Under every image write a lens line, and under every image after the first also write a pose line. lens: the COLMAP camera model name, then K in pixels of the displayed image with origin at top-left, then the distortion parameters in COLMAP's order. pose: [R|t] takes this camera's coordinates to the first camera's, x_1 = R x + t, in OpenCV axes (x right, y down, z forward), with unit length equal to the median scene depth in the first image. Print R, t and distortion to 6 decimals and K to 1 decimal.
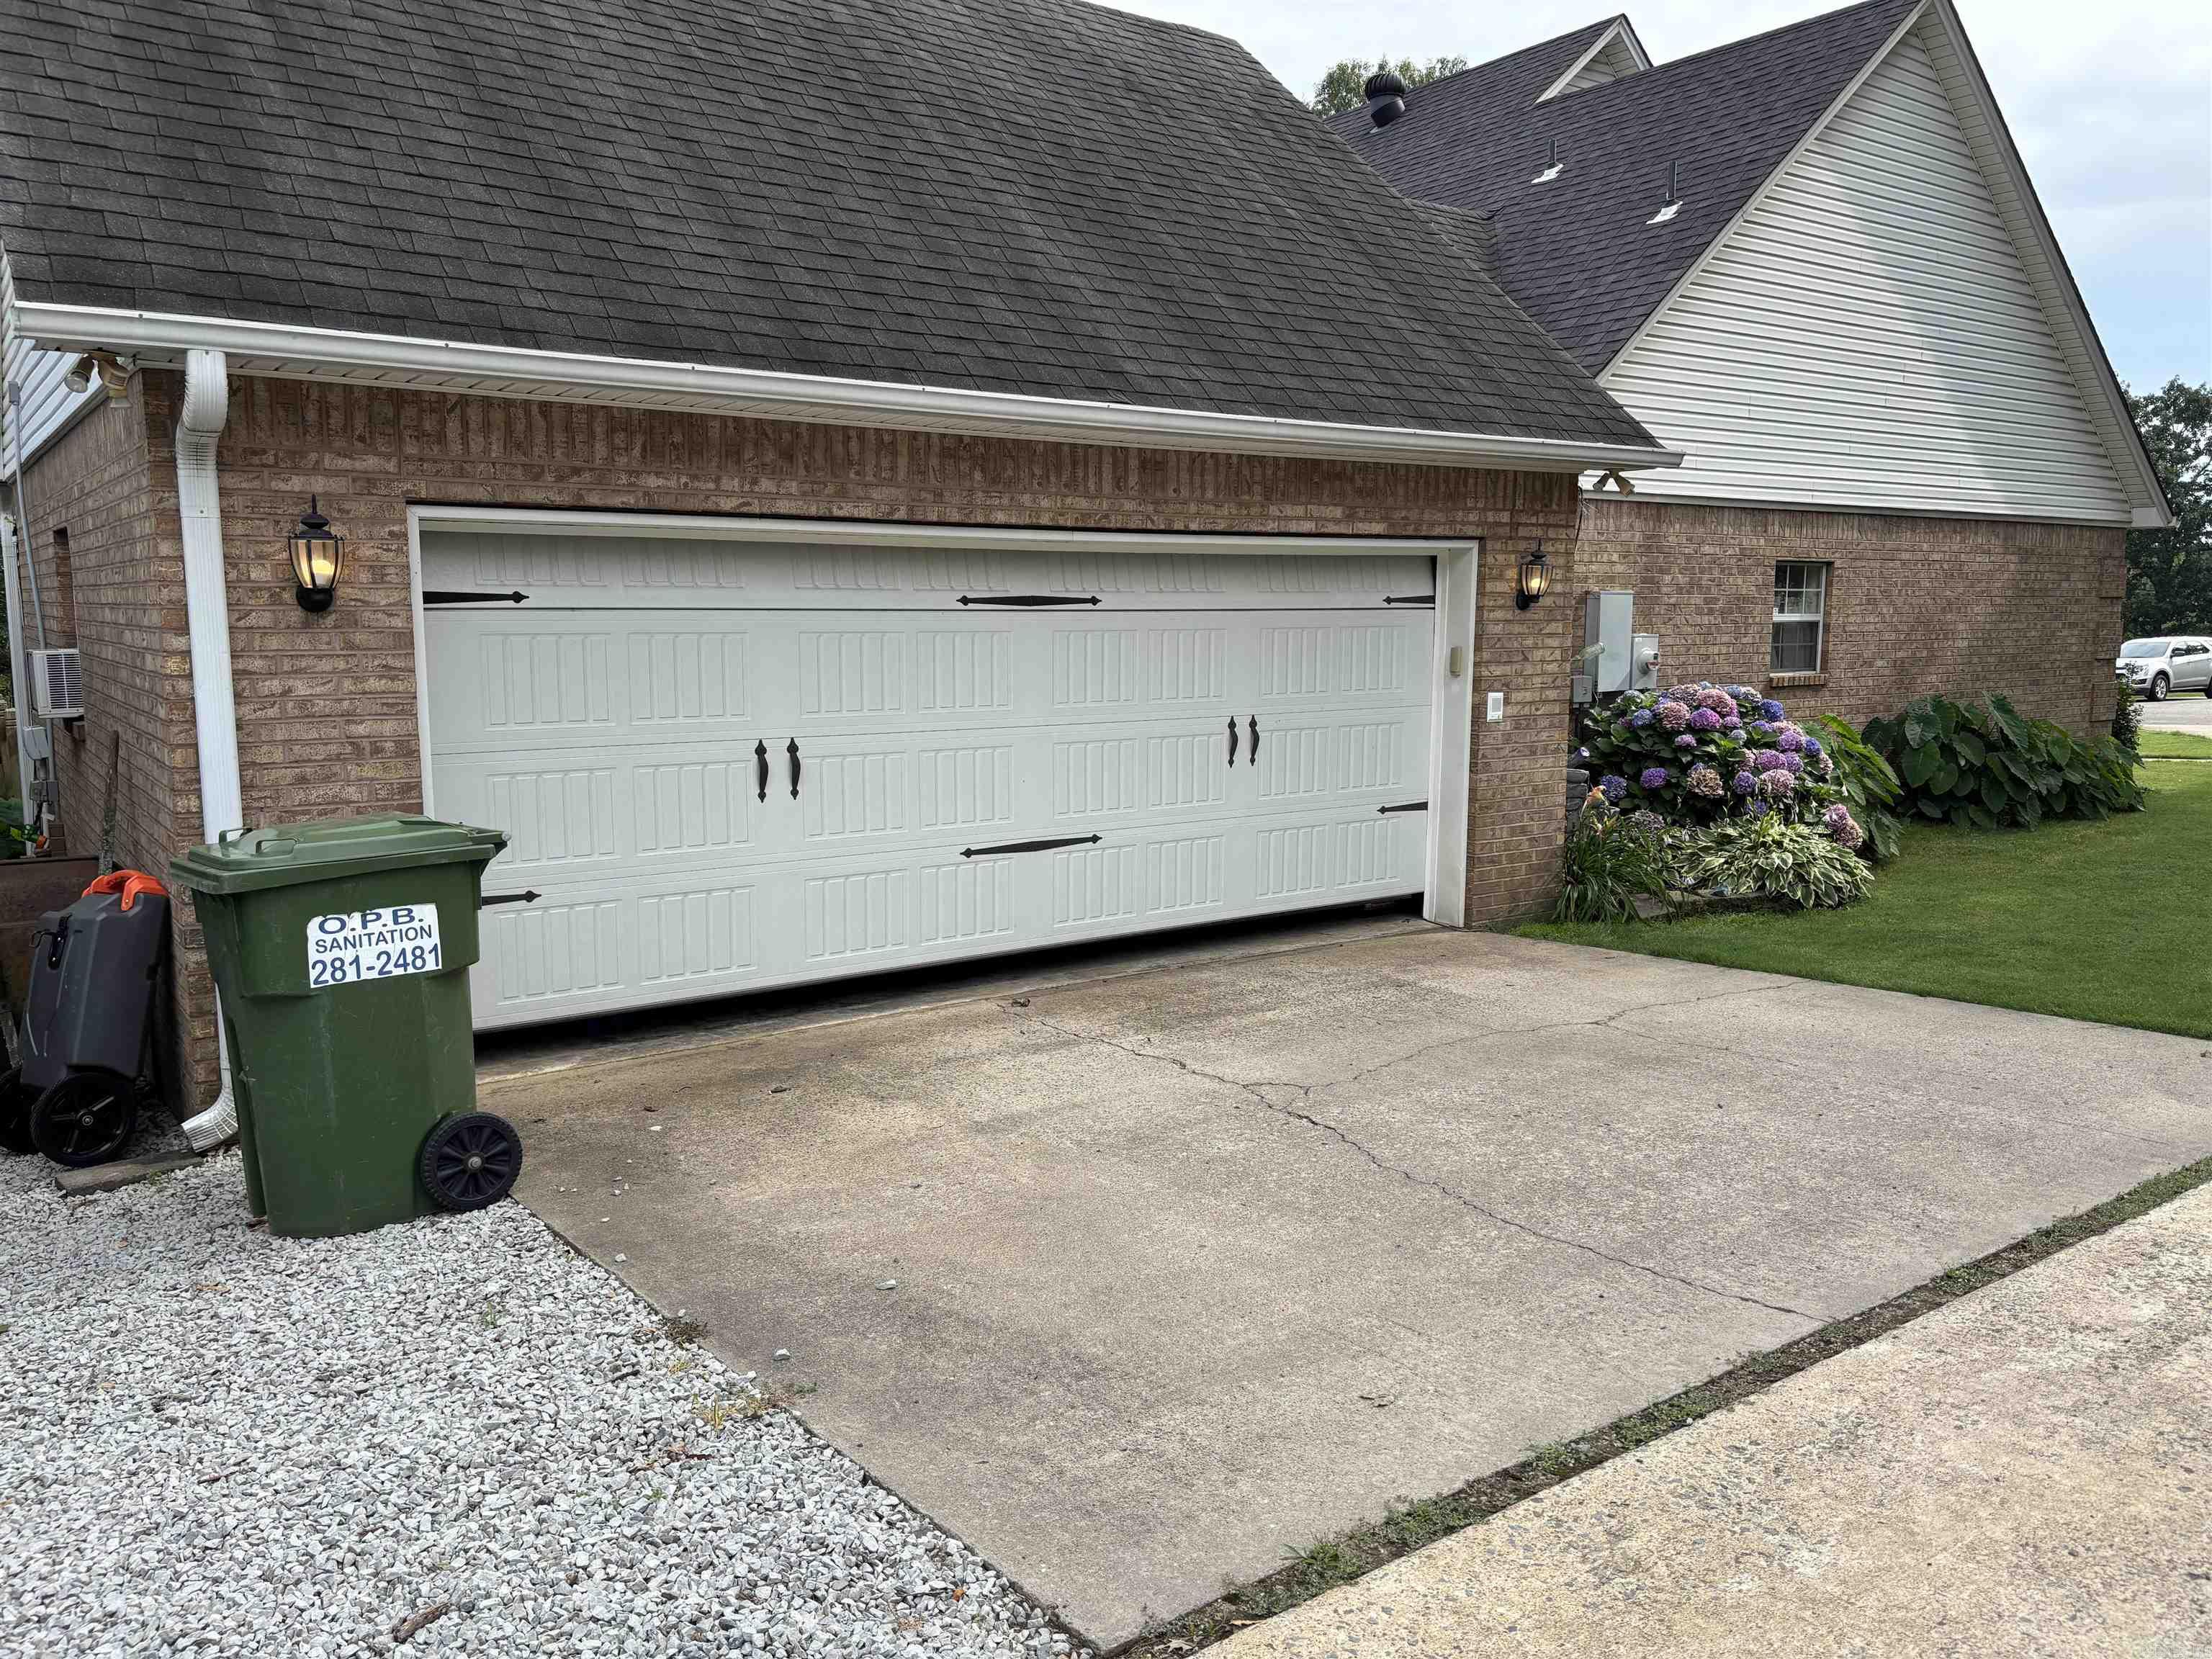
lens RADIAL K [[1647.9, 0, 1088.6], [0, 1647.9, 825.5], [0, 0, 1]] dist [0.044458, -0.059922]
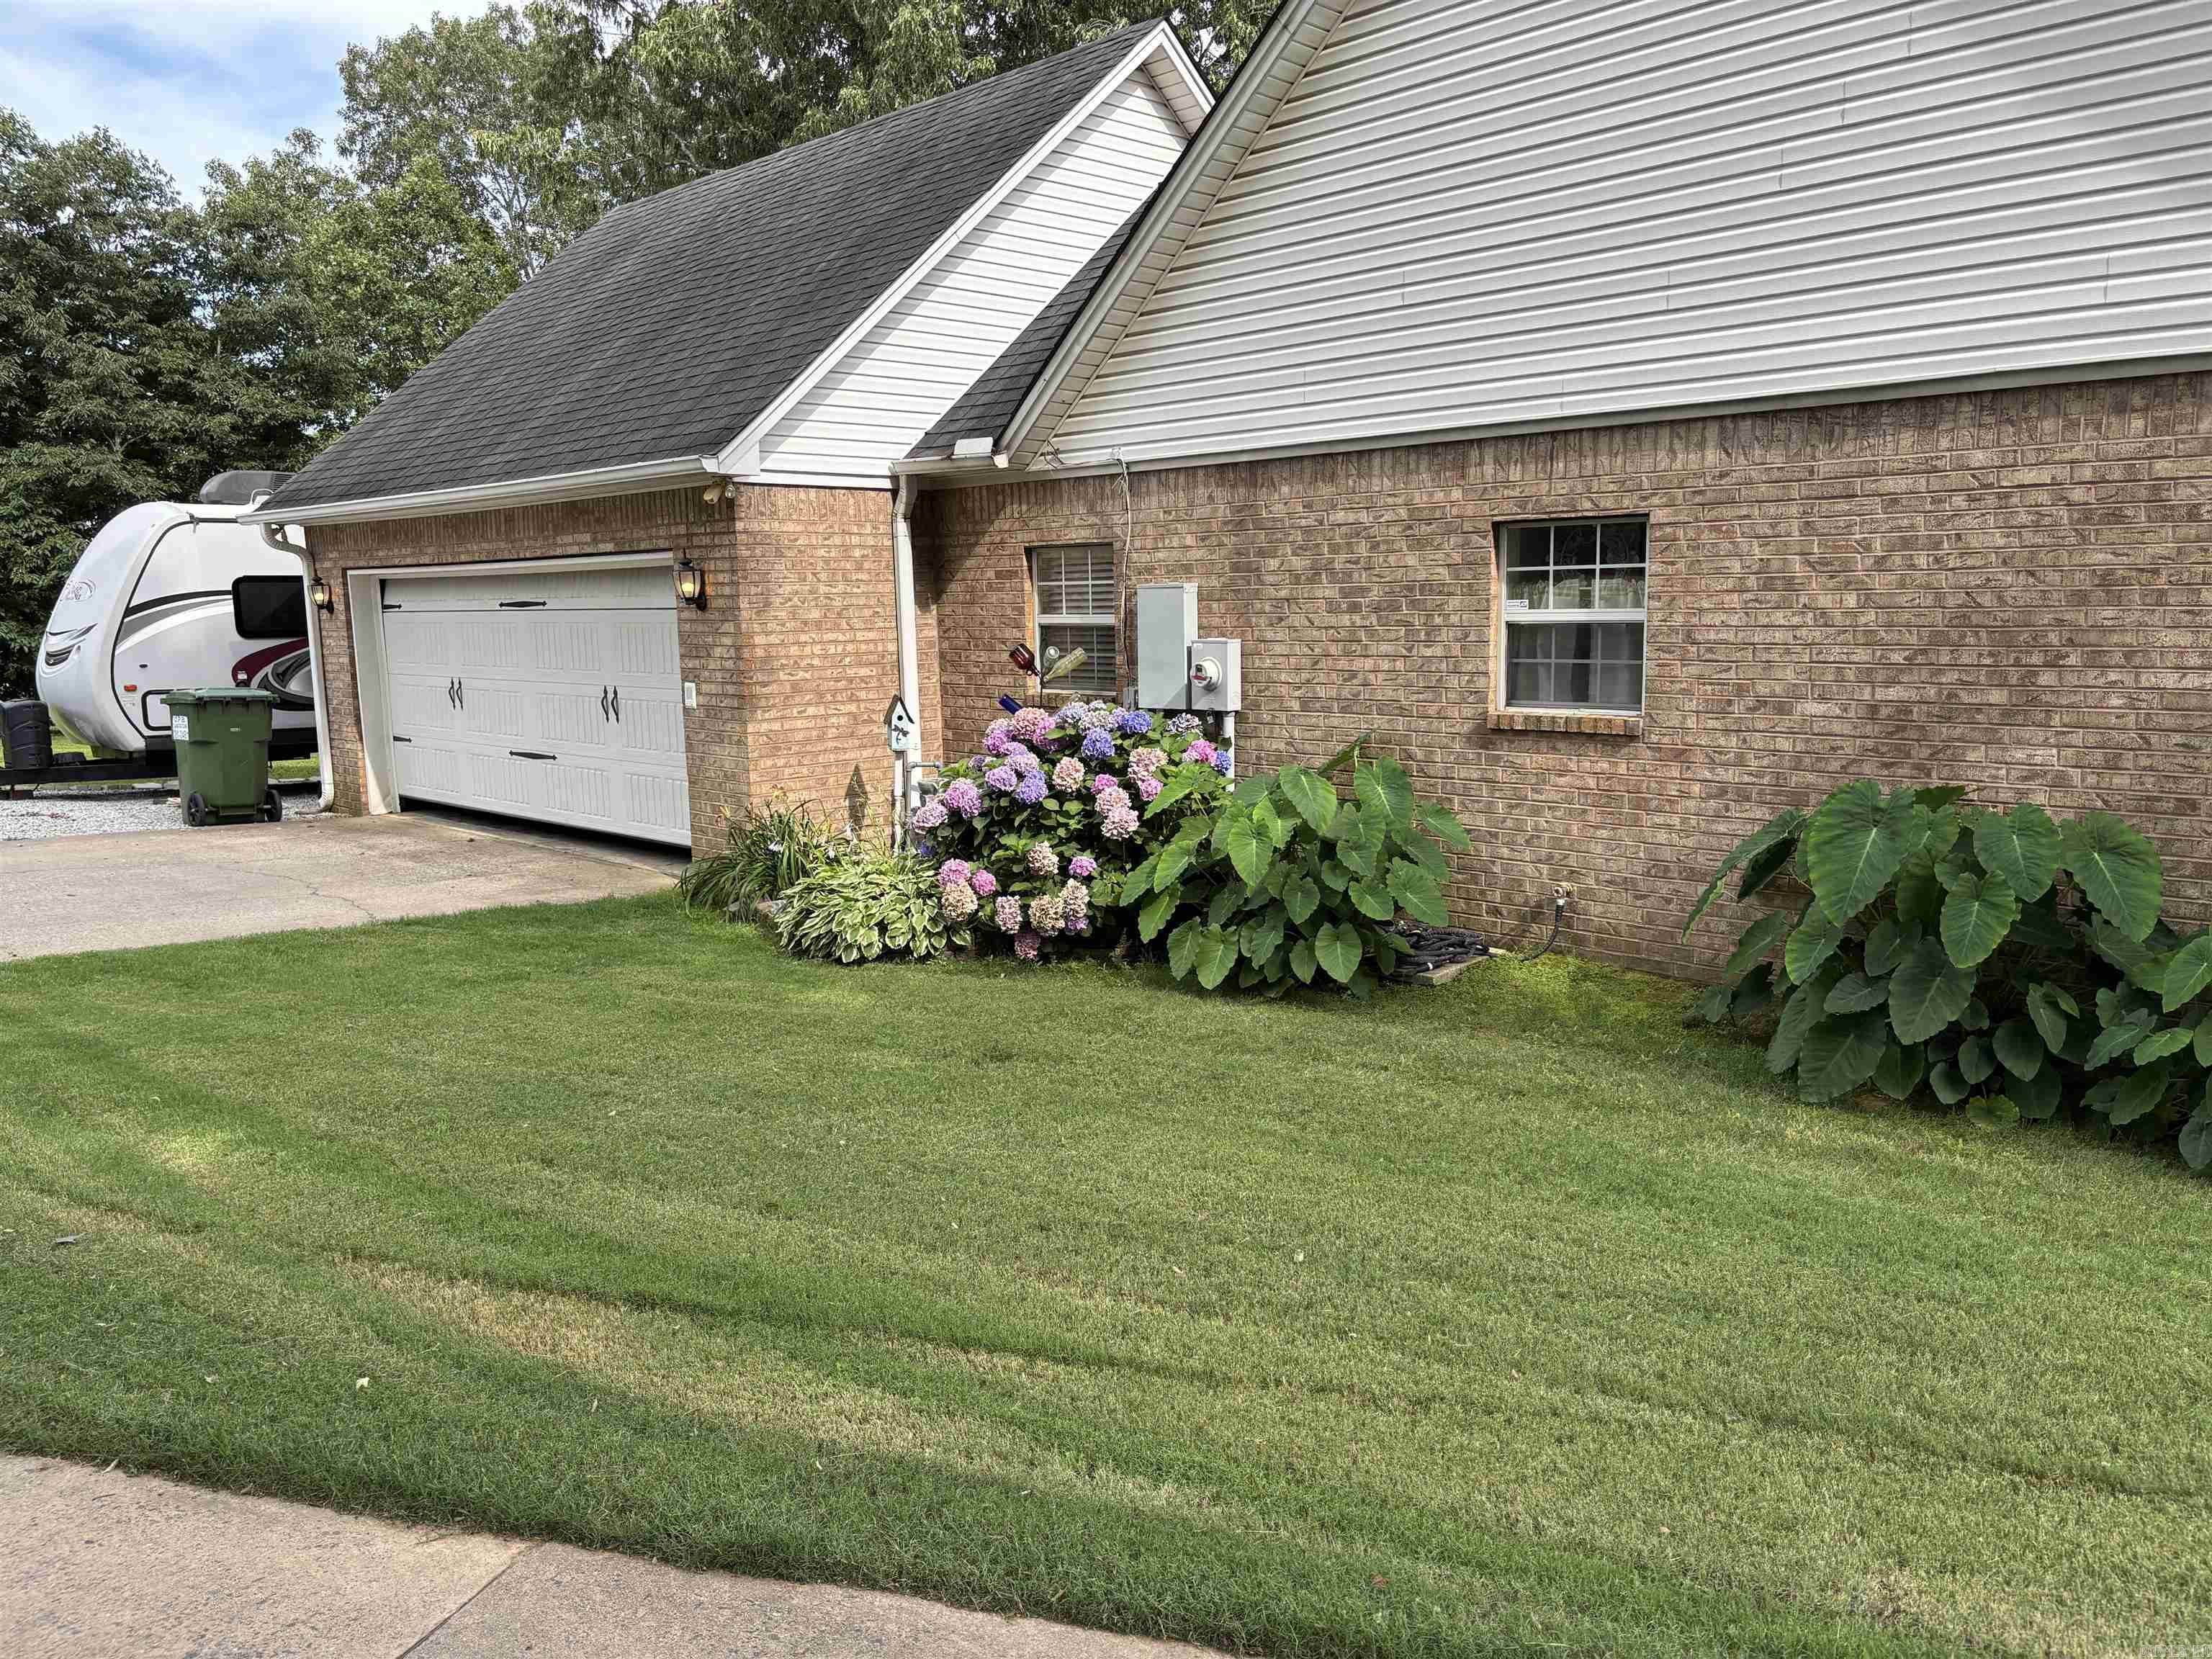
lens RADIAL K [[1647.9, 0, 1138.1], [0, 1647.9, 880.1], [0, 0, 1]] dist [0.044458, -0.059922]
pose [[0.173846, 0.160024, -0.971684, 1.125449], [-0.116968, 0.983079, 0.140973, -0.112543], [0.977802, 0.089148, 0.189622, 0.857791]]
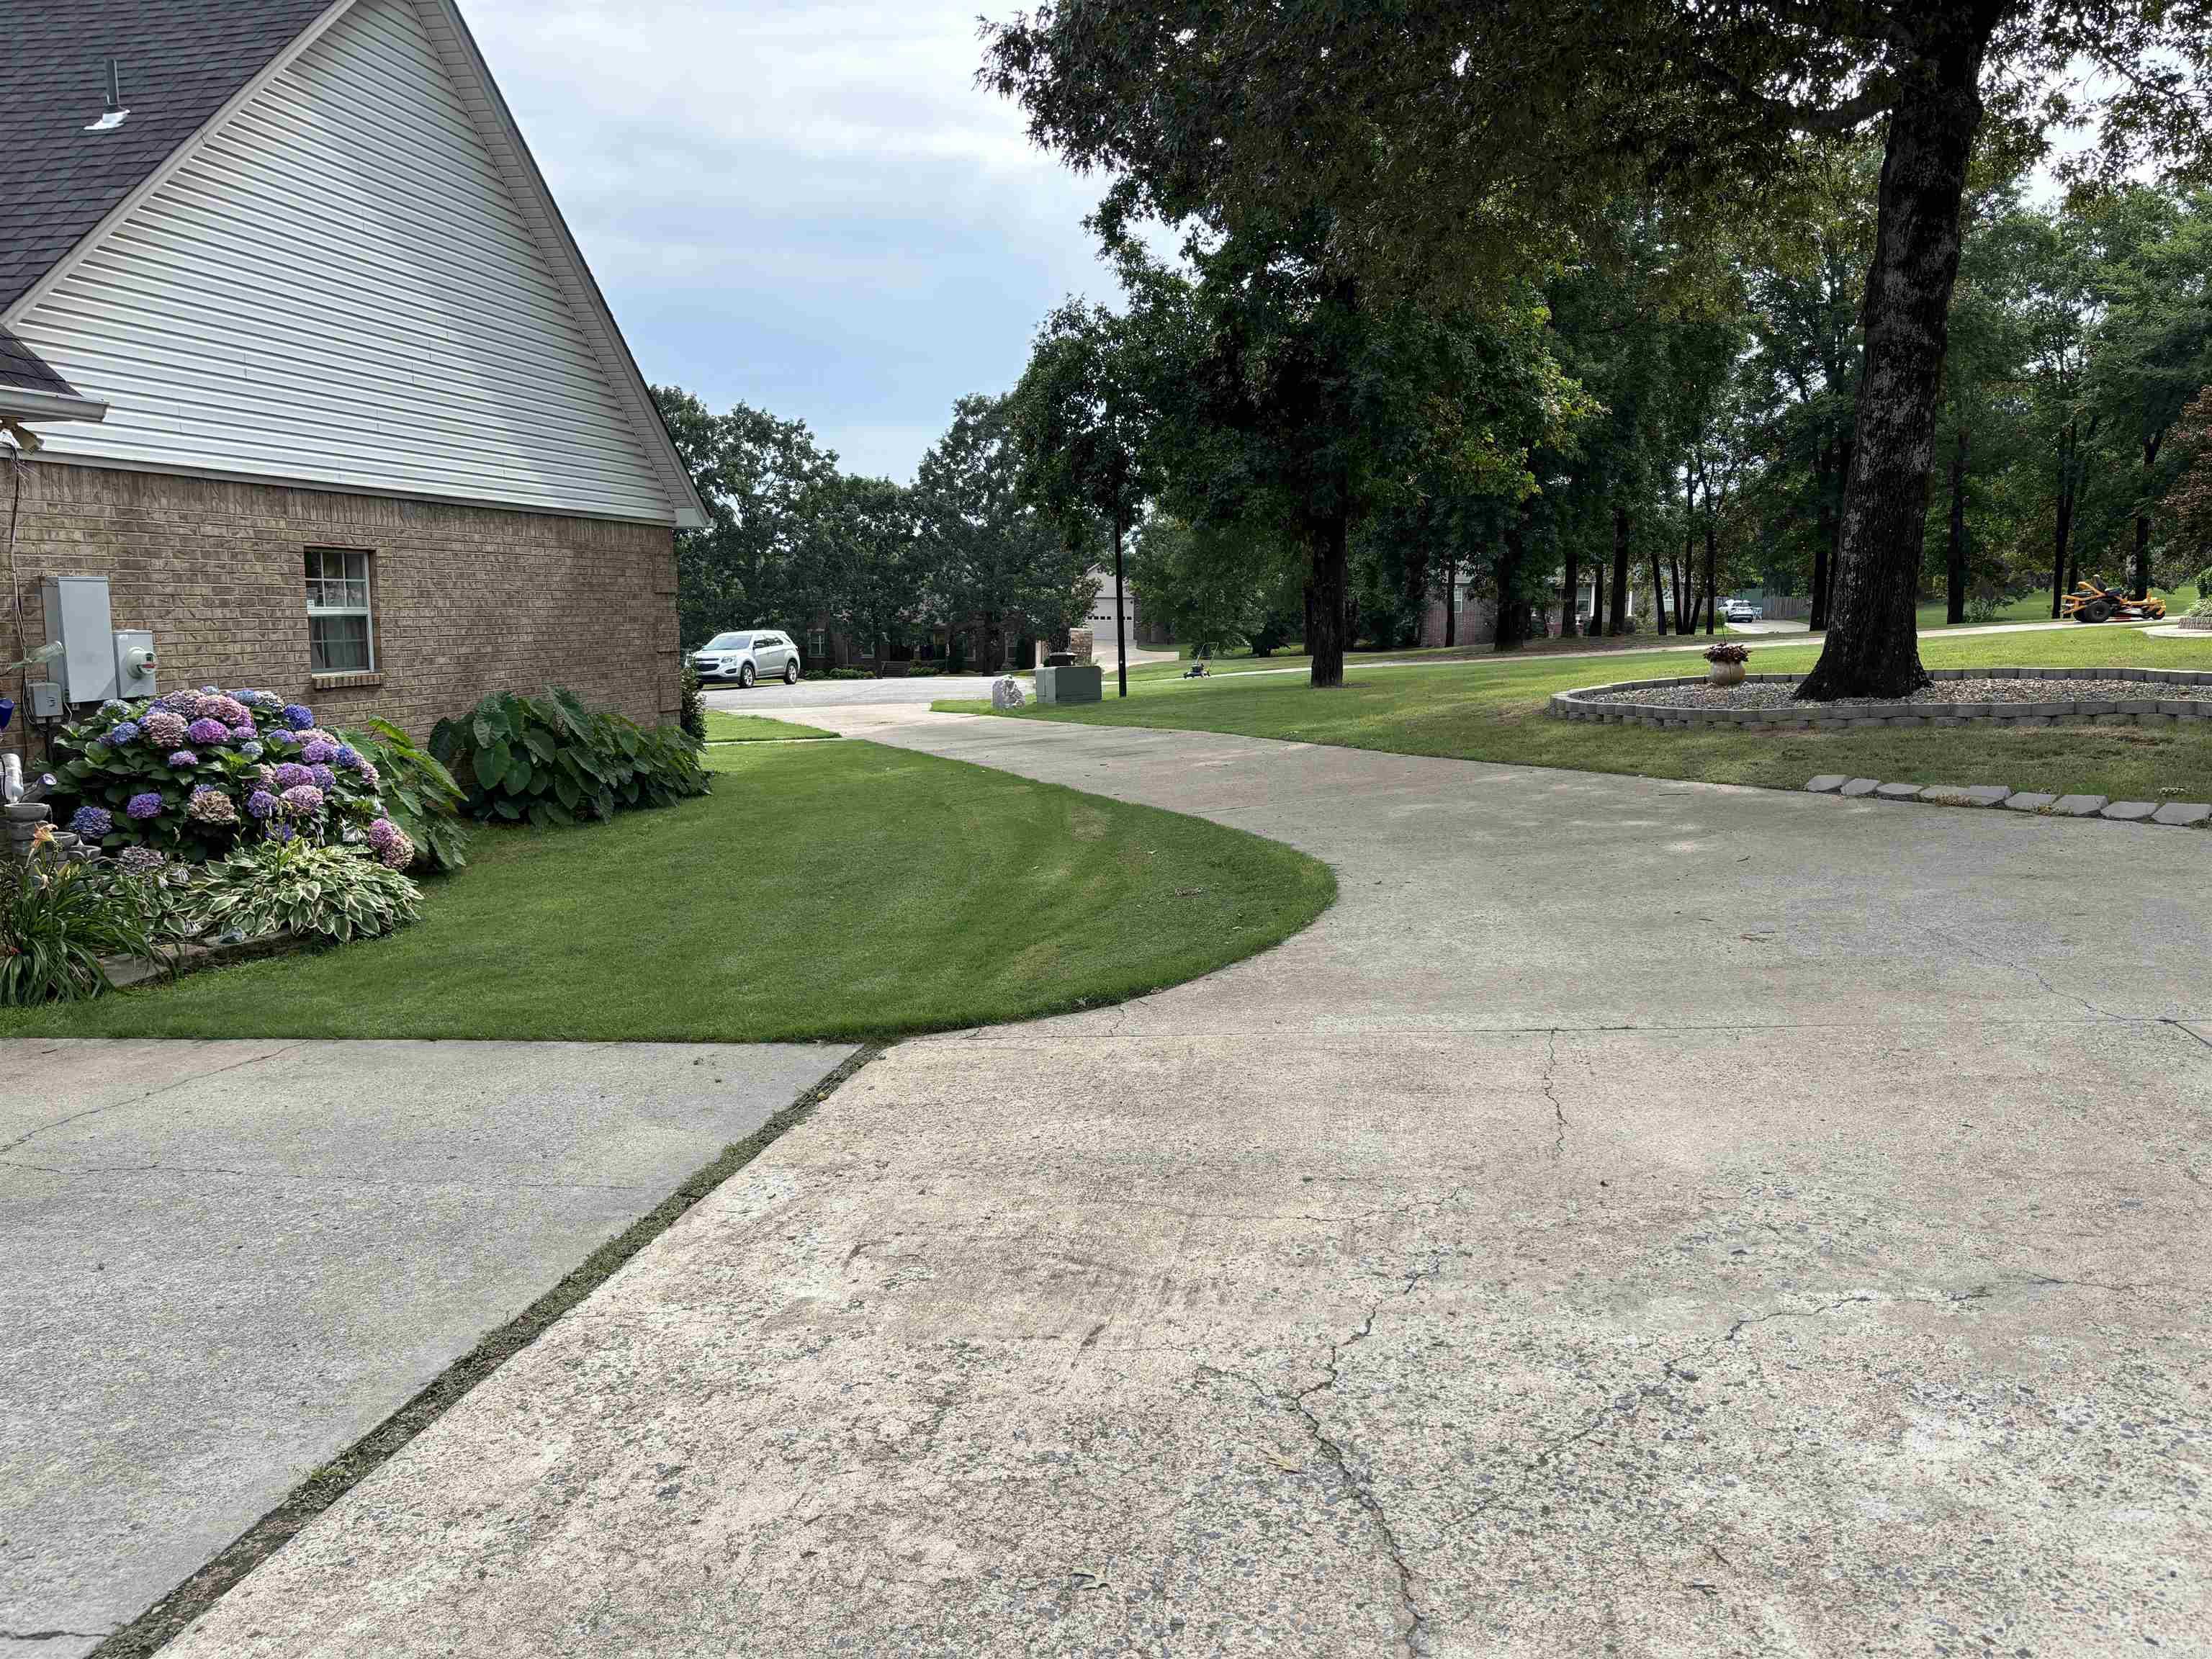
lens RADIAL K [[1647.9, 0, 1092.9], [0, 1647.9, 825.8], [0, 0, 1]] dist [0.044458, -0.059922]
pose [[0.724016, -0.088295, 0.684109, 0.112401], [0.086317, 0.995575, 0.037142, -0.008643], [-0.684362, 0.032158, 0.728433, 0.079603]]
